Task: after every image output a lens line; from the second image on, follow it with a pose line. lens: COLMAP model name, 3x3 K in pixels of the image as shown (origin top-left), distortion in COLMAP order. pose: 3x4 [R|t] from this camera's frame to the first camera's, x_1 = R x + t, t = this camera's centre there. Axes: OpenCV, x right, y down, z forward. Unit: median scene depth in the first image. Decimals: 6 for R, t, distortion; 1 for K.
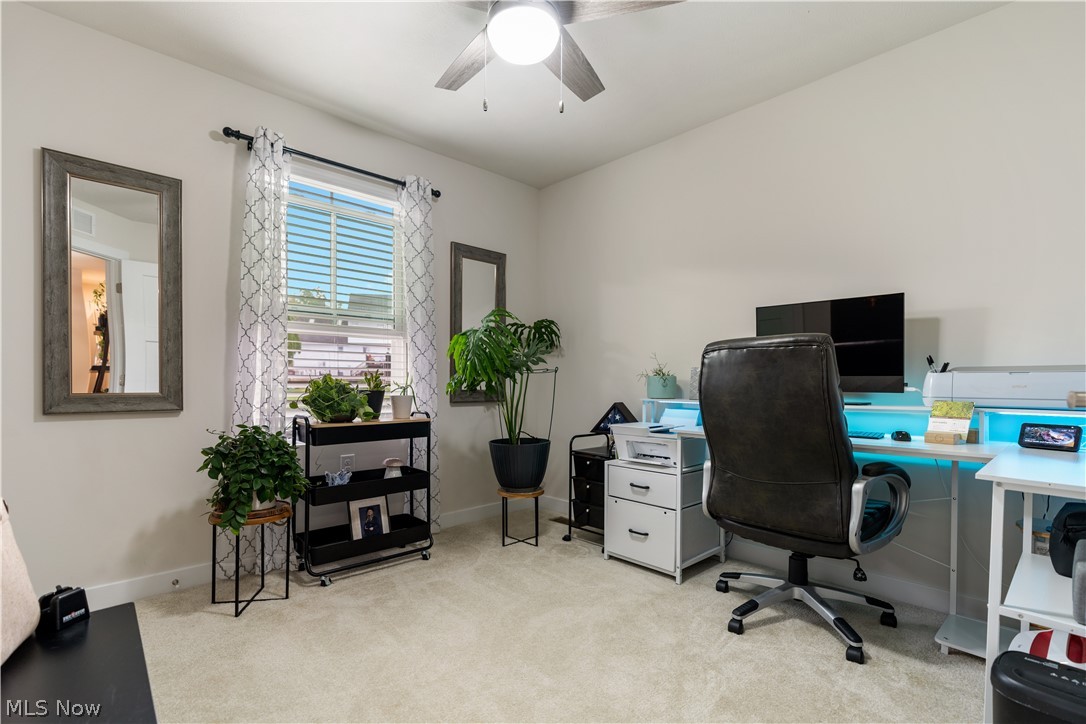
lens RADIAL K [[503.8, 0, 544.8], [0, 503.8, 387.0], [0, 0, 1]] dist [-0.000988, -0.000065]
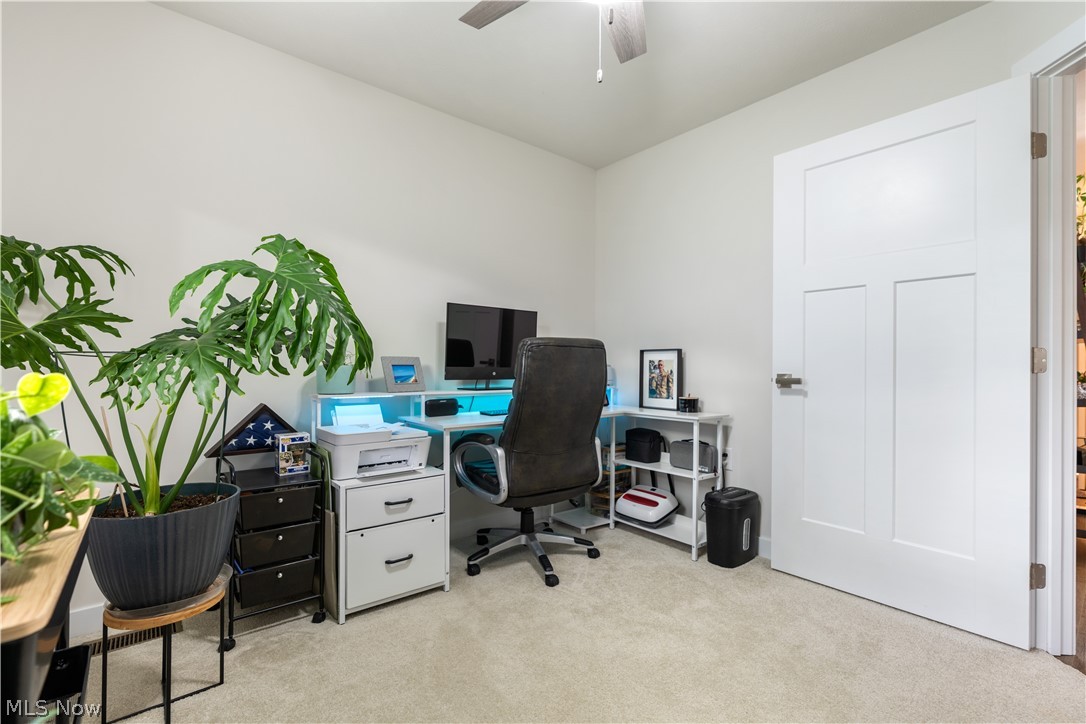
lens RADIAL K [[483.1, 0, 543.0], [0, 483.1, 362.0], [0, 0, 1]] dist [0.000604, 0.000771]
pose [[0.072703, 0.007256, 0.997327, -0.584706], [0.003209, 0.999967, -0.007510, -0.023894], [-0.997348, 0.003747, 0.072677, 0.717090]]
